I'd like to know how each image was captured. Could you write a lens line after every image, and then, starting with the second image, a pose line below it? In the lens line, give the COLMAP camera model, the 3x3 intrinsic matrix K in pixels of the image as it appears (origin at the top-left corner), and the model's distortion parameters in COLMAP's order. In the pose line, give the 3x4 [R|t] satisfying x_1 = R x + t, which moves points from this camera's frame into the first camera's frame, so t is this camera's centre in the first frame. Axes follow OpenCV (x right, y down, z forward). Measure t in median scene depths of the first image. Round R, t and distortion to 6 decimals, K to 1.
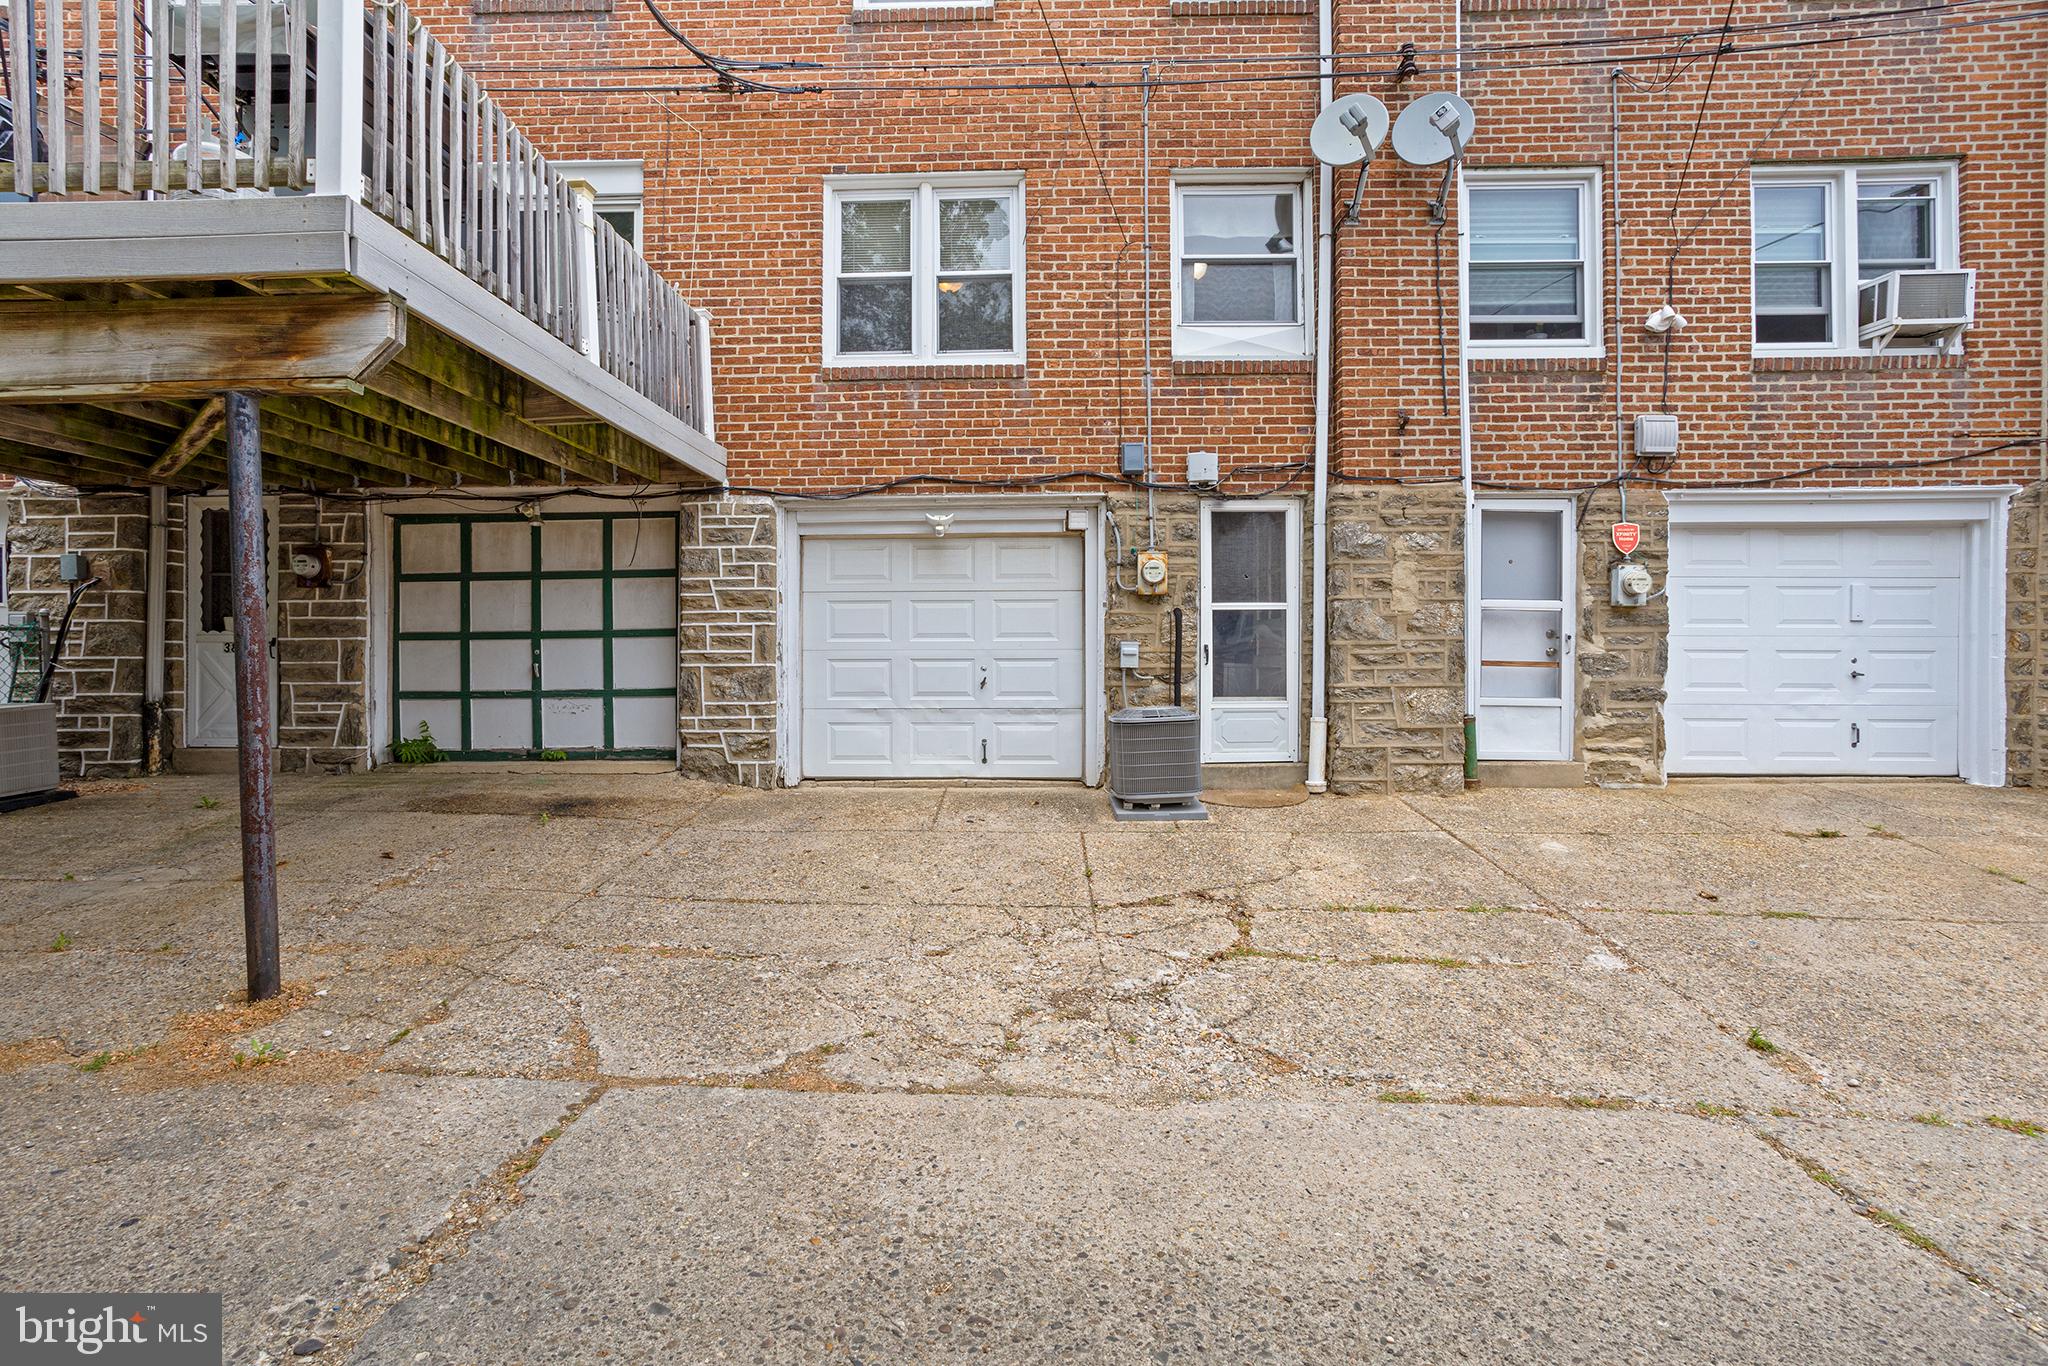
lens RADIAL K [[992.2, 0, 1005.3], [0, 992.2, 667.5], [0, 0, 1]] dist [-0.054439, 0.035837]
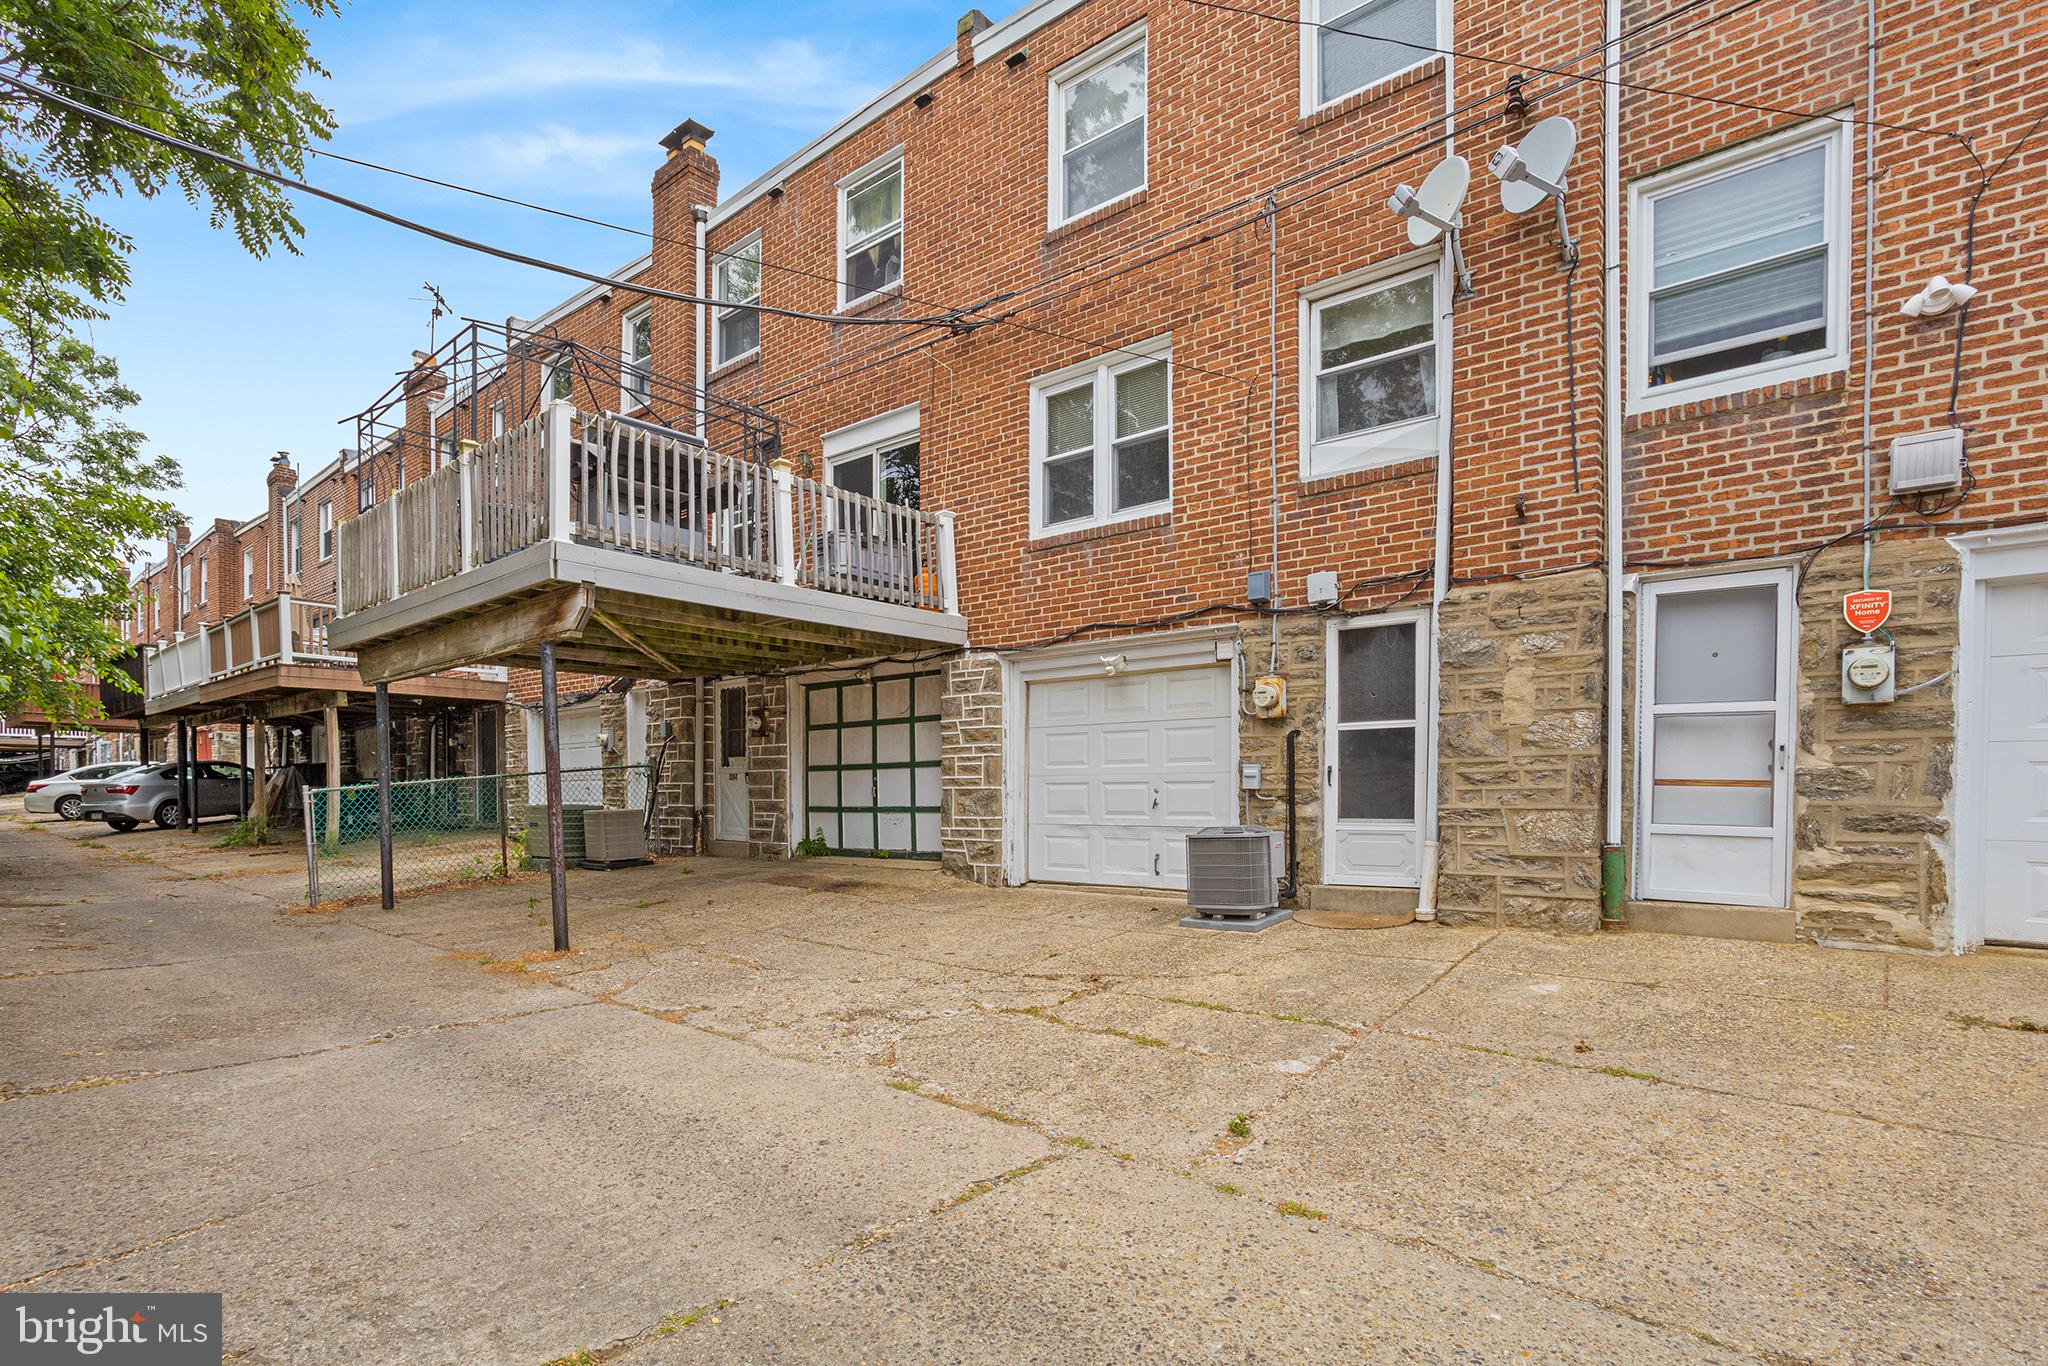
lens RADIAL K [[1054.0, 0, 1002.4], [0, 1054.0, 826.7], [0, 0, 1]] dist [-0.025364, 0.011385]
pose [[0.771154, 0.020726, -0.636311, 0.628736], [-0.006074, 0.999664, 0.025201, 0.014055], [0.636620, -0.015569, 0.771021, -0.024311]]
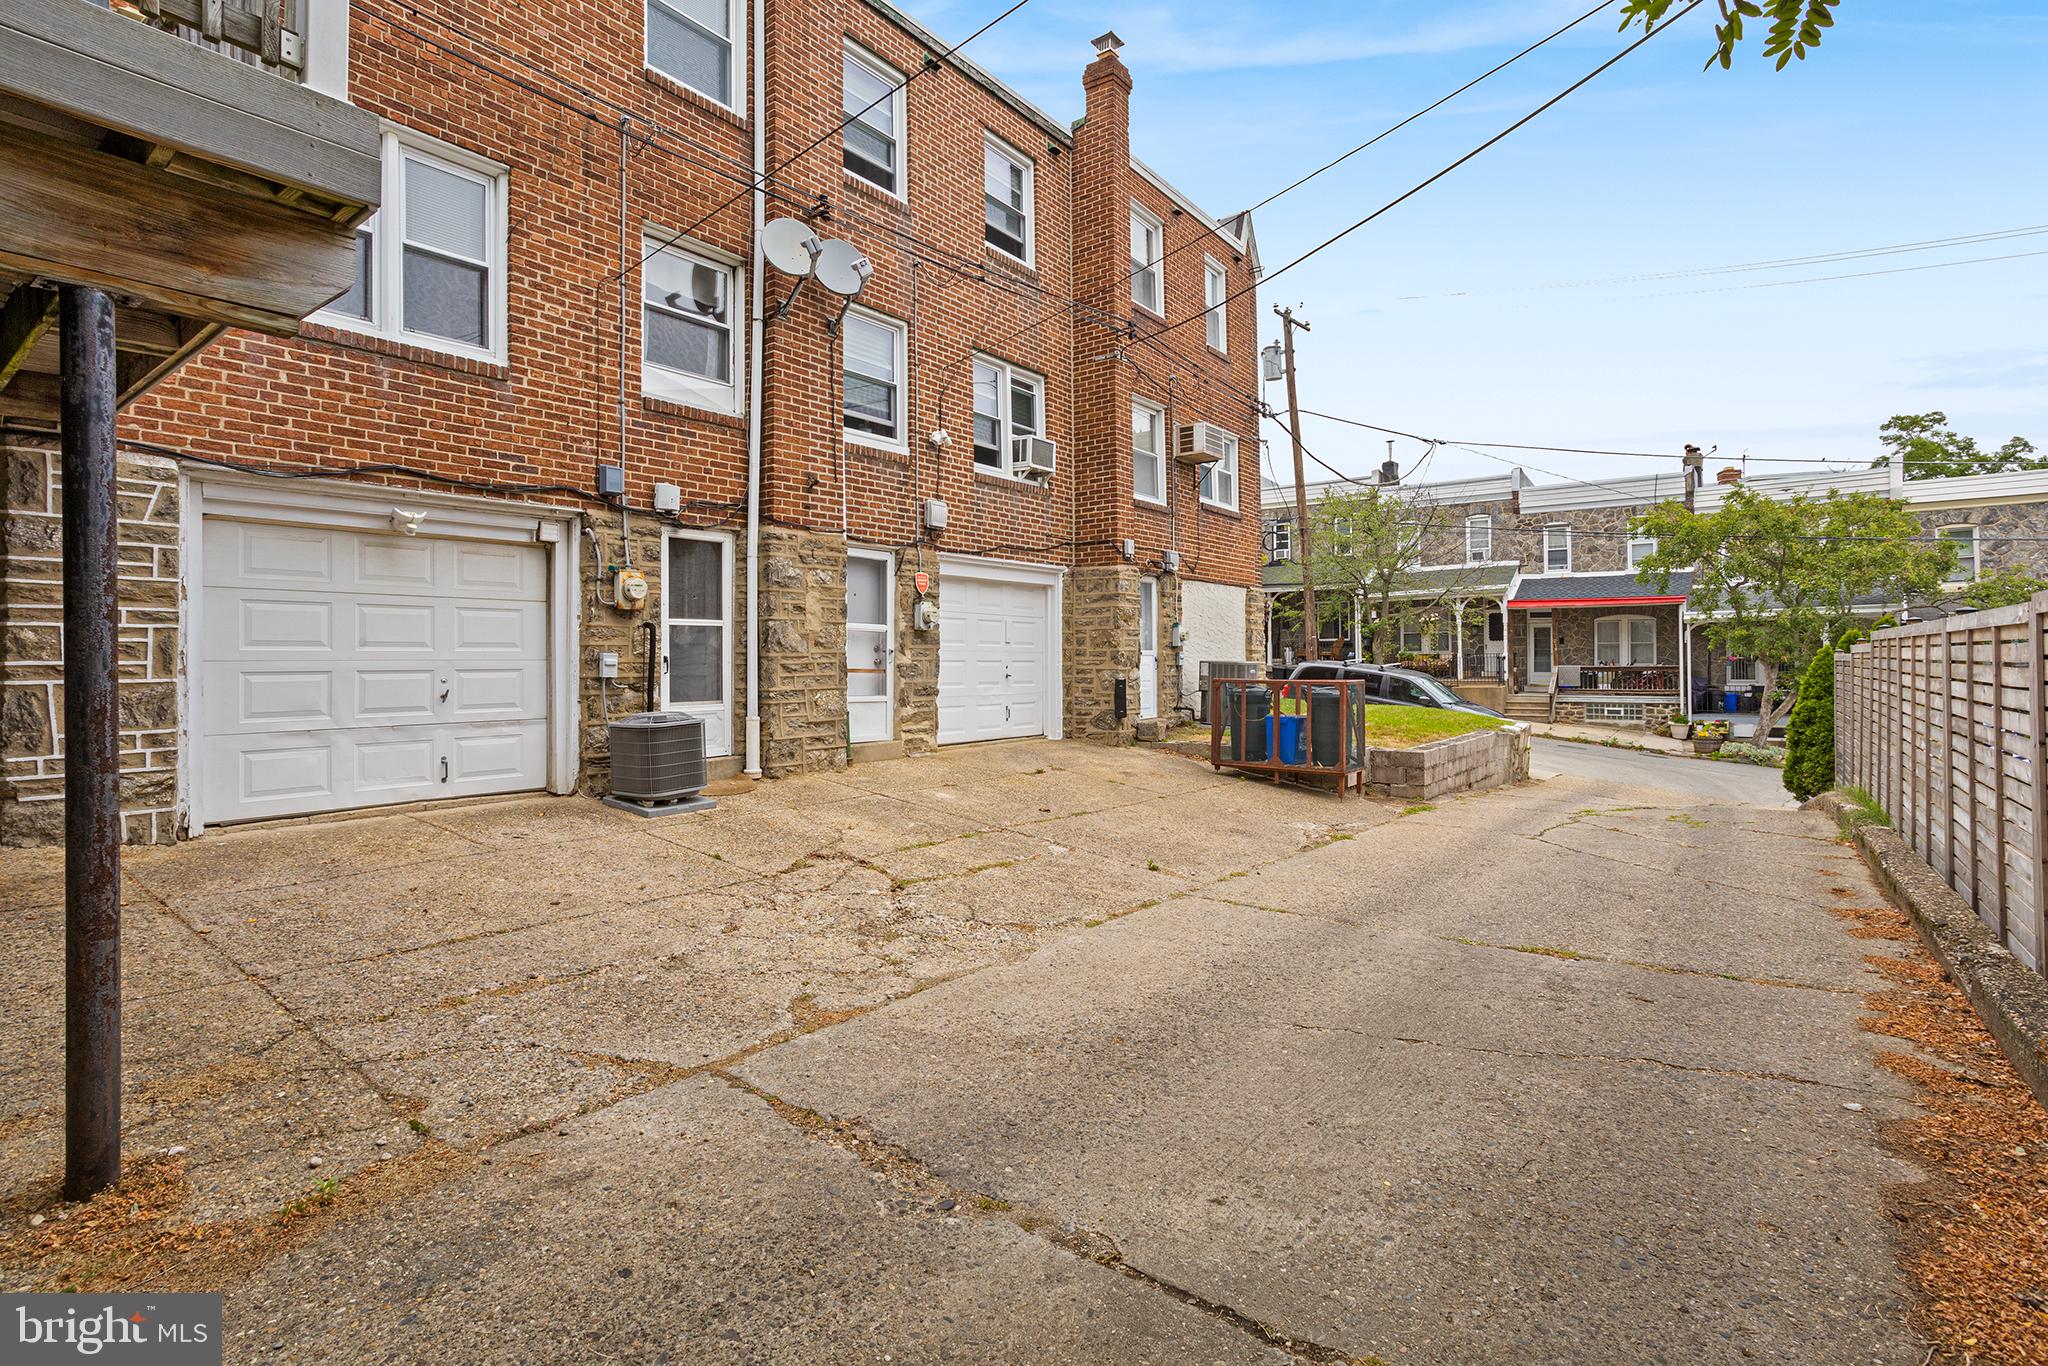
lens RADIAL K [[992.2, 0, 1006.4], [0, 992.2, 661.0], [0, 0, 1]] dist [-0.054439, 0.035837]
pose [[0.582087, -0.000425, 0.813126, -0.481434], [0.008587, 0.999947, -0.005624, -0.007869], [-0.813081, 0.010256, 0.582060, 0.042889]]
